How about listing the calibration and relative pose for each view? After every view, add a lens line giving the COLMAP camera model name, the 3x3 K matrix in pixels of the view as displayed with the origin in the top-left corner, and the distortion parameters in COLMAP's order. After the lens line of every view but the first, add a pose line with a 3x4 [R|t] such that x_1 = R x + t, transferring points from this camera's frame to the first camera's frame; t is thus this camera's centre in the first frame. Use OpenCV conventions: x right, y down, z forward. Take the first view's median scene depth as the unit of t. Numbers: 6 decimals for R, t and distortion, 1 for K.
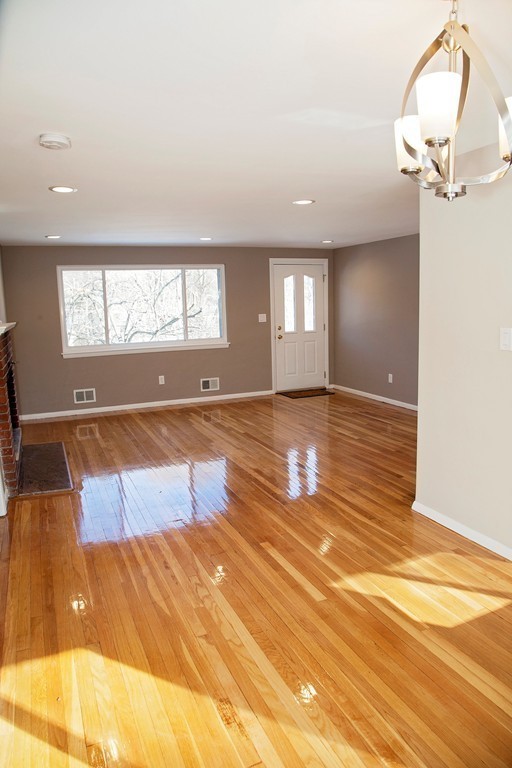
lens RADIAL K [[516.2, 0, 256.0], [0, 516.2, 384.0], [0, 0, 1]] dist [-0.134130, 0.067926]
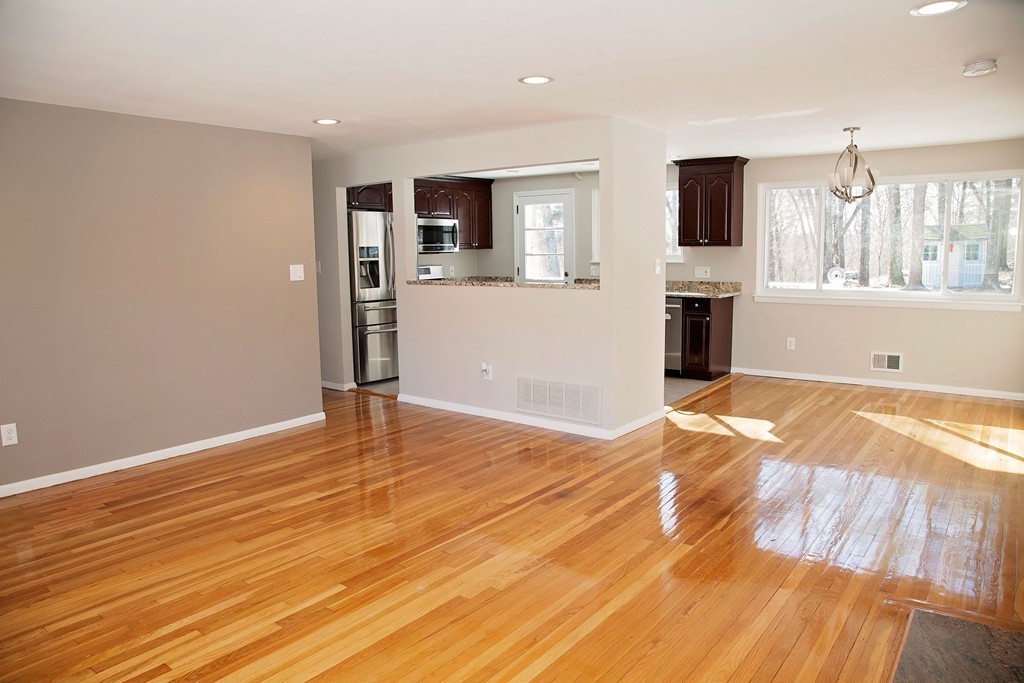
lens RADIAL K [[688.2, 0, 508.4], [0, 688.2, 341.5], [0, 0, 1]] dist [-0.134130, 0.067926]
pose [[-0.481707, -0.077603, 0.872889, -0.366127], [0.161547, 0.971137, 0.175487, -0.104994], [-0.861313, 0.225546, -0.455267, 0.819310]]
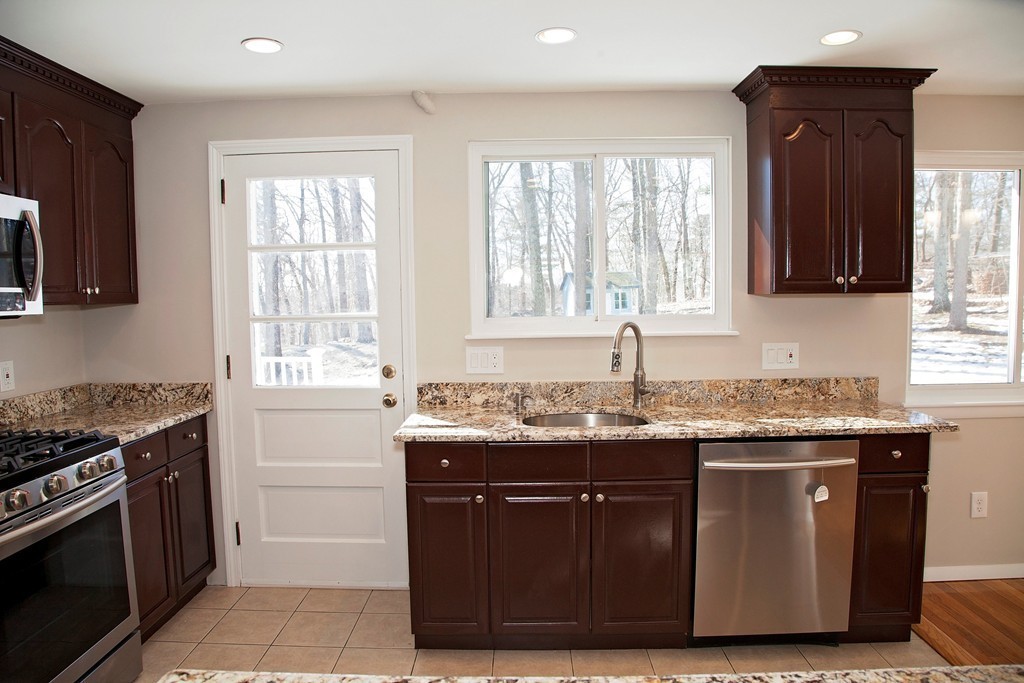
lens RADIAL K [[688.2, 0, 508.4], [0, 688.2, 341.5], [0, 0, 1]] dist [-0.134130, 0.067926]
pose [[-0.910670, 0.017153, 0.412778, 0.345021], [0.104058, 0.976449, 0.188997, -0.086248], [-0.399815, 0.215067, -0.891007, 0.530562]]
